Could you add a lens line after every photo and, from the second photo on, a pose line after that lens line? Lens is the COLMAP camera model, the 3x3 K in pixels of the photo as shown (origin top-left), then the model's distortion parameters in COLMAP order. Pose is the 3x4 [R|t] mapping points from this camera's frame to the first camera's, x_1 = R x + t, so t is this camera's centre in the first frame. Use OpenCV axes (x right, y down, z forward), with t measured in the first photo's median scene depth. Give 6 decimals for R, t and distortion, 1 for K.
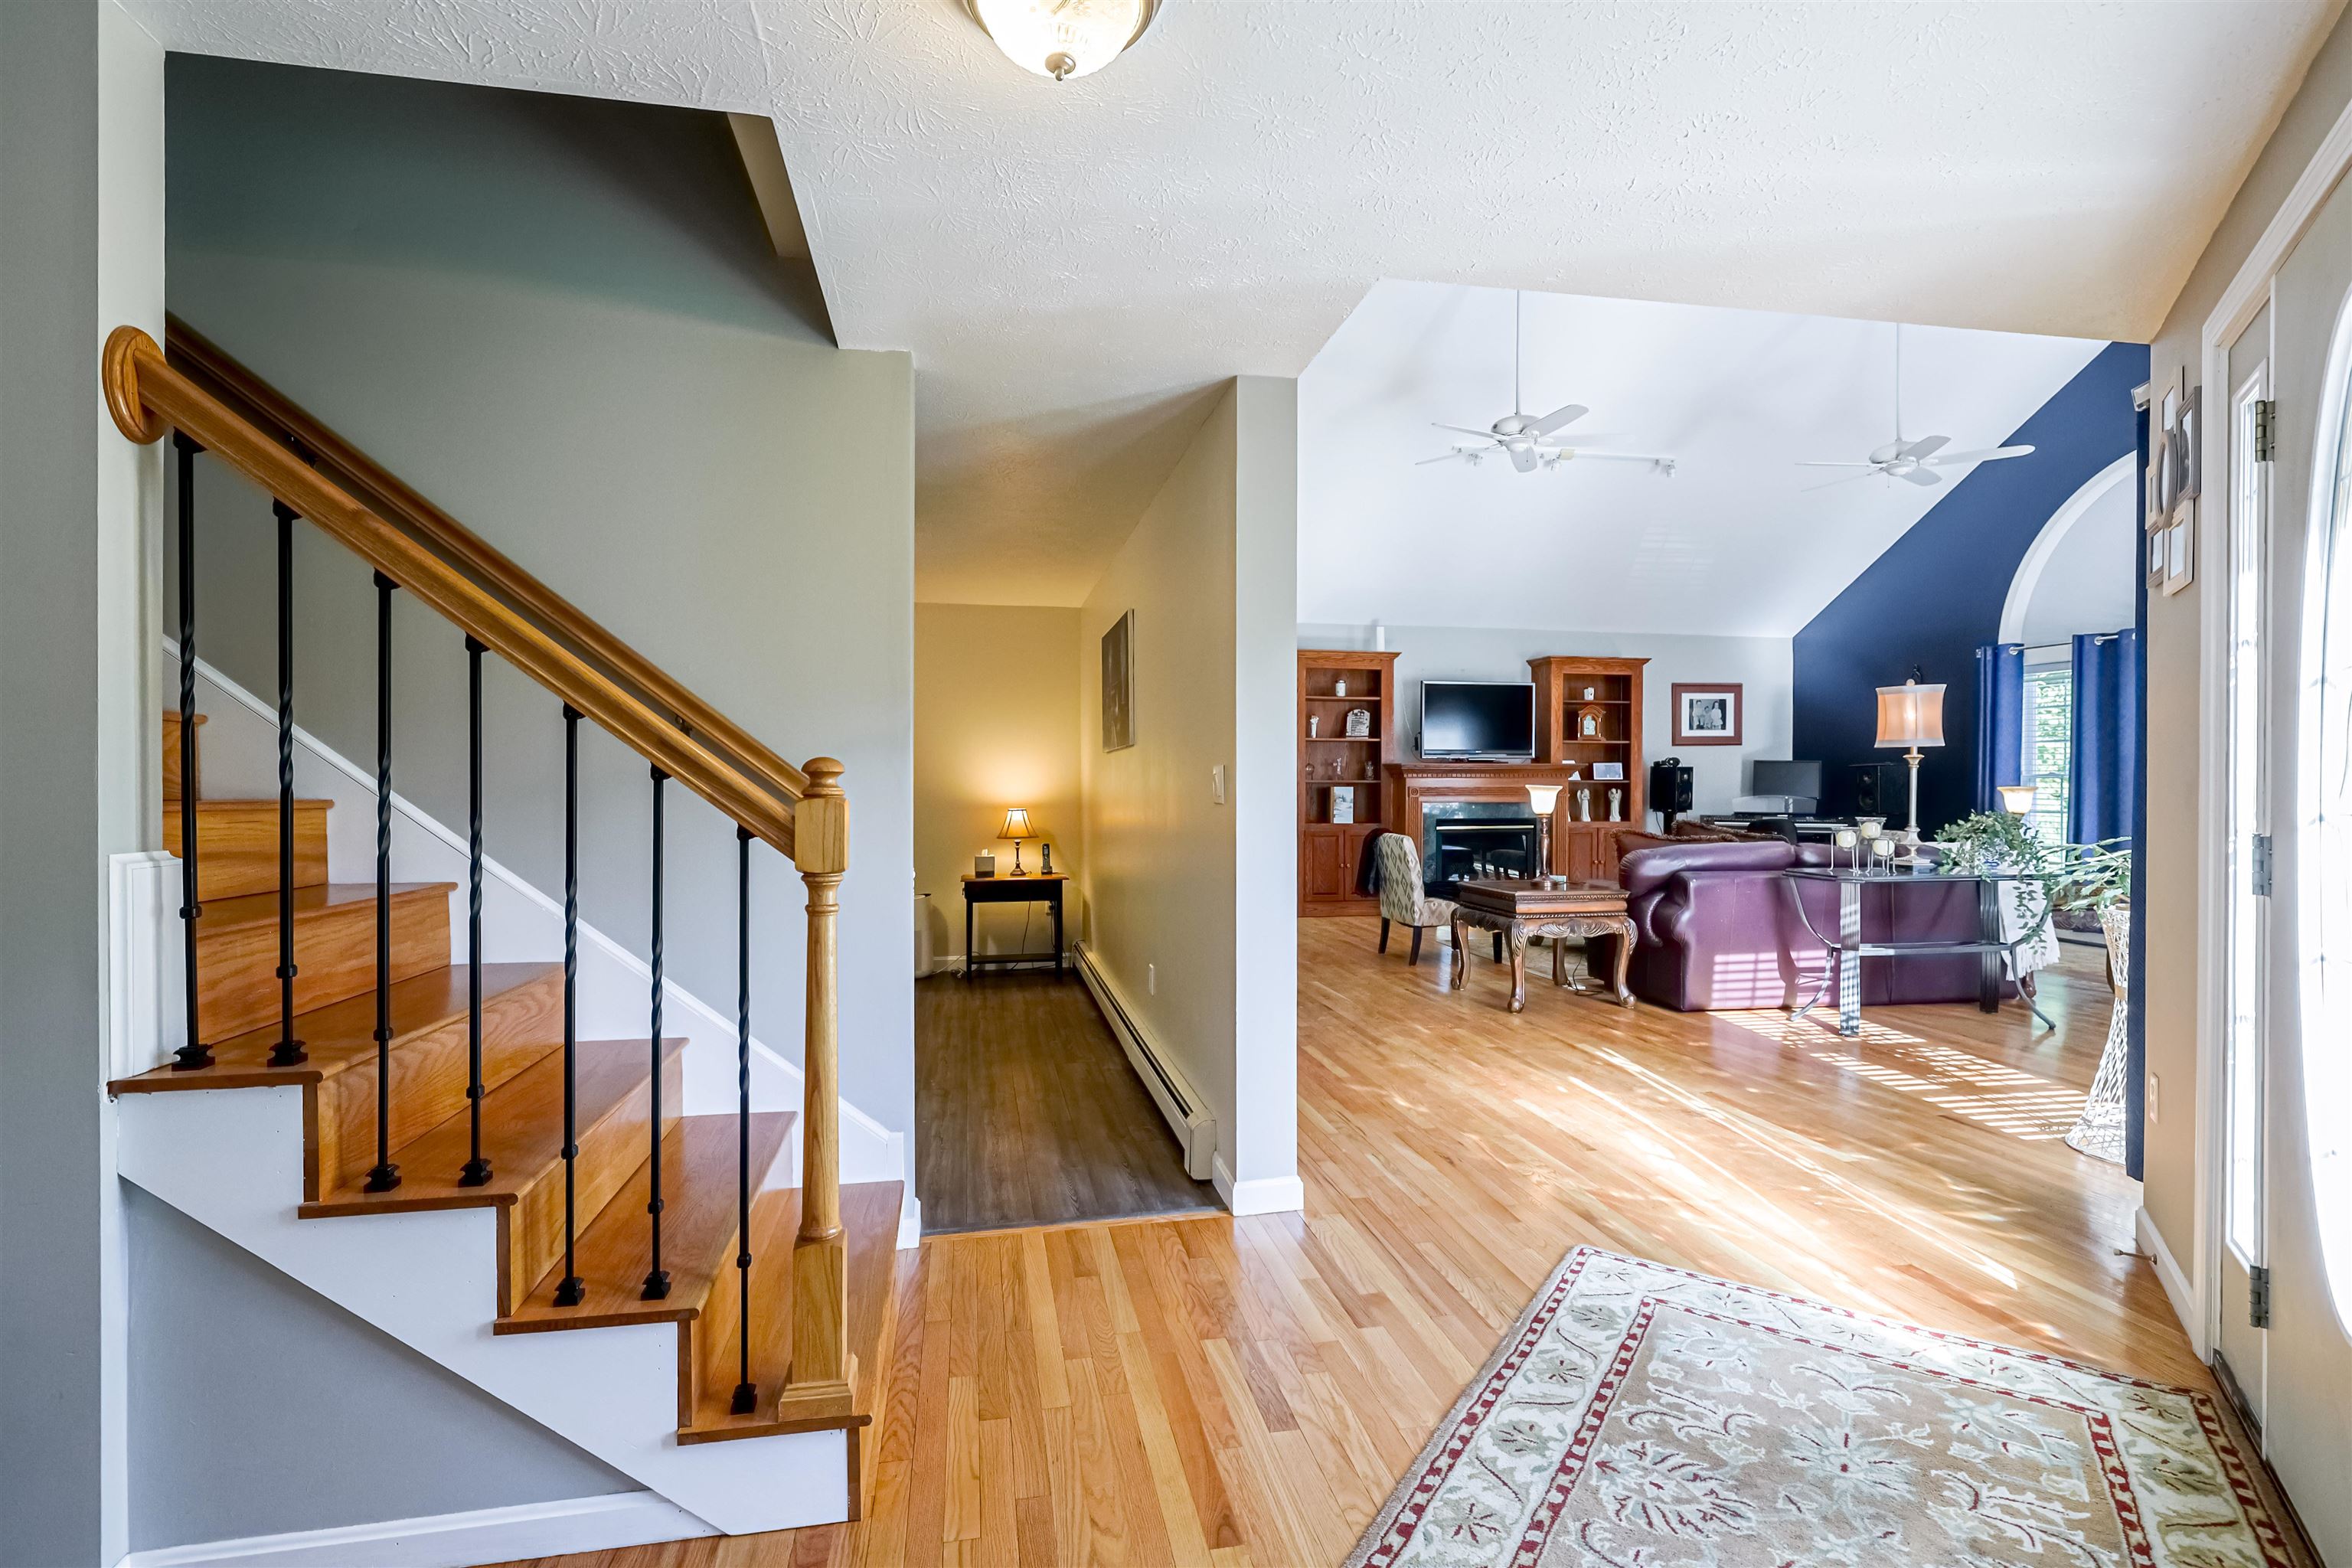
lens RADIAL K [[1052.3, 0, 1191.1], [0, 1052.3, 779.0], [0, 0, 1]] dist [-0.000259, -0.000182]
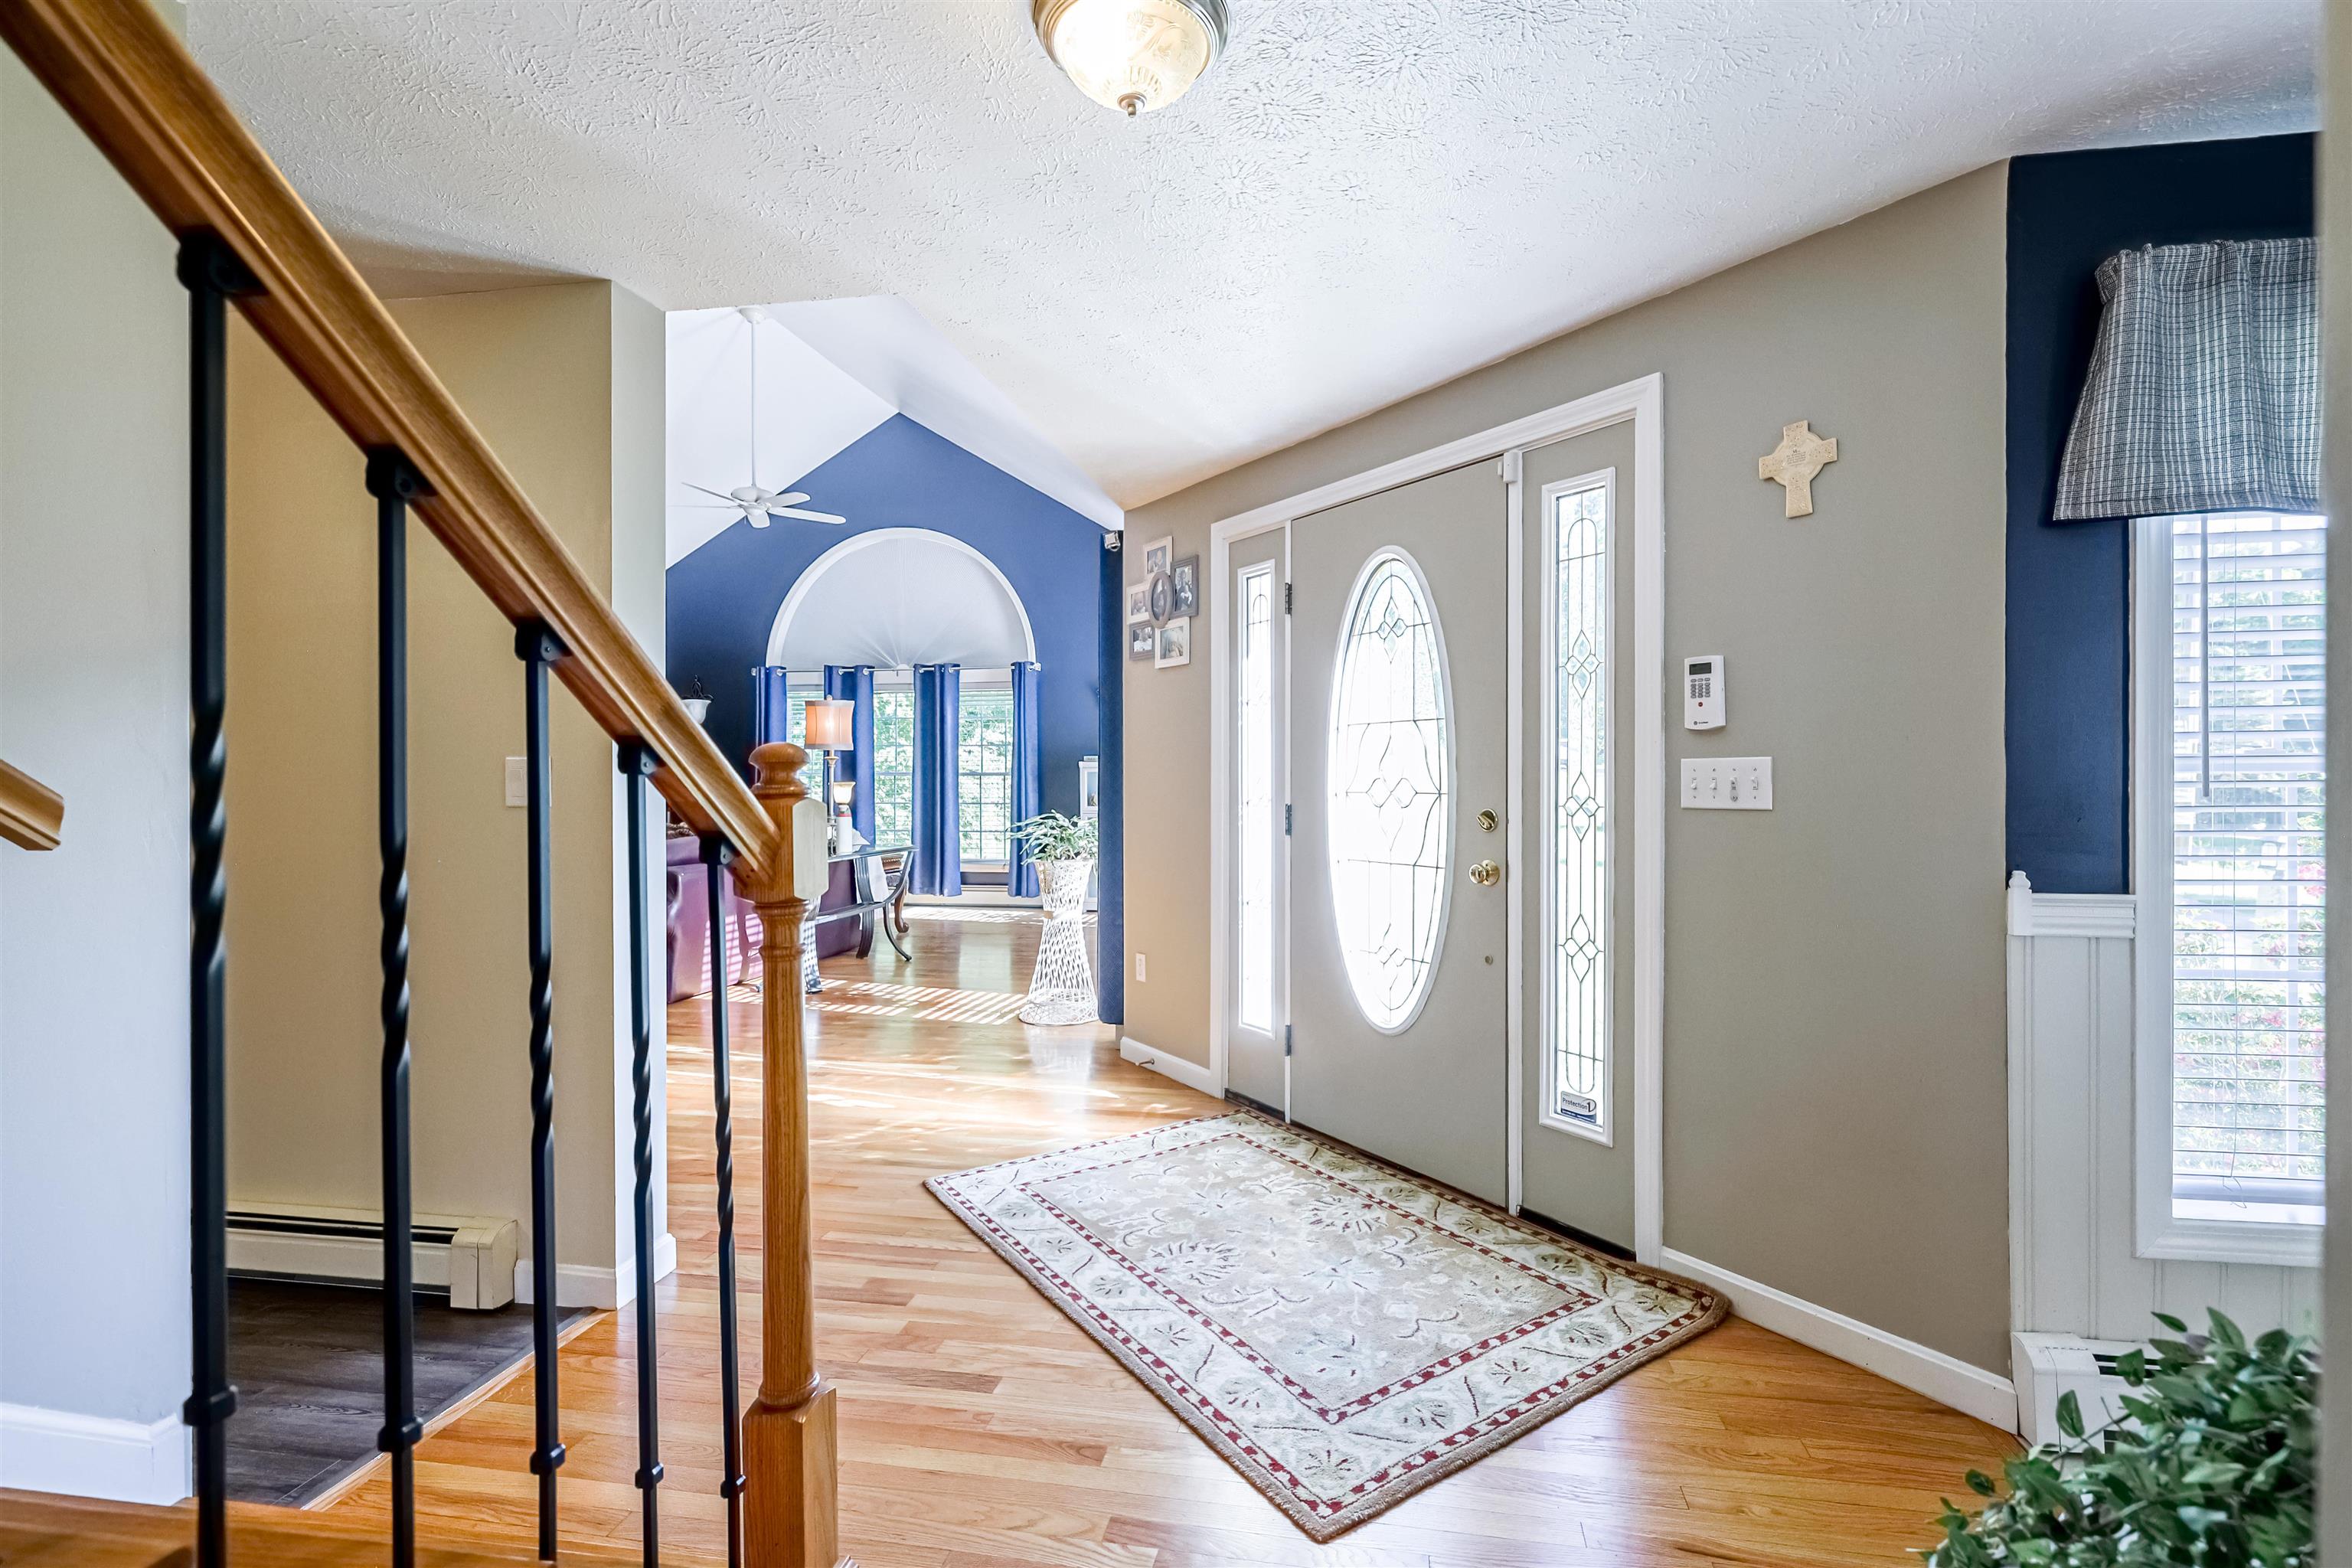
lens RADIAL K [[1092.0, 0, 1147.3], [0, 1092.0, 783.0], [0, 0, 1]] dist [-0.001090, 0.000280]
pose [[0.373983, -0.008157, 0.927400, -0.838803], [0.002351, 0.999966, 0.007847, -0.003880], [-0.927432, -0.000755, 0.373990, 0.418850]]
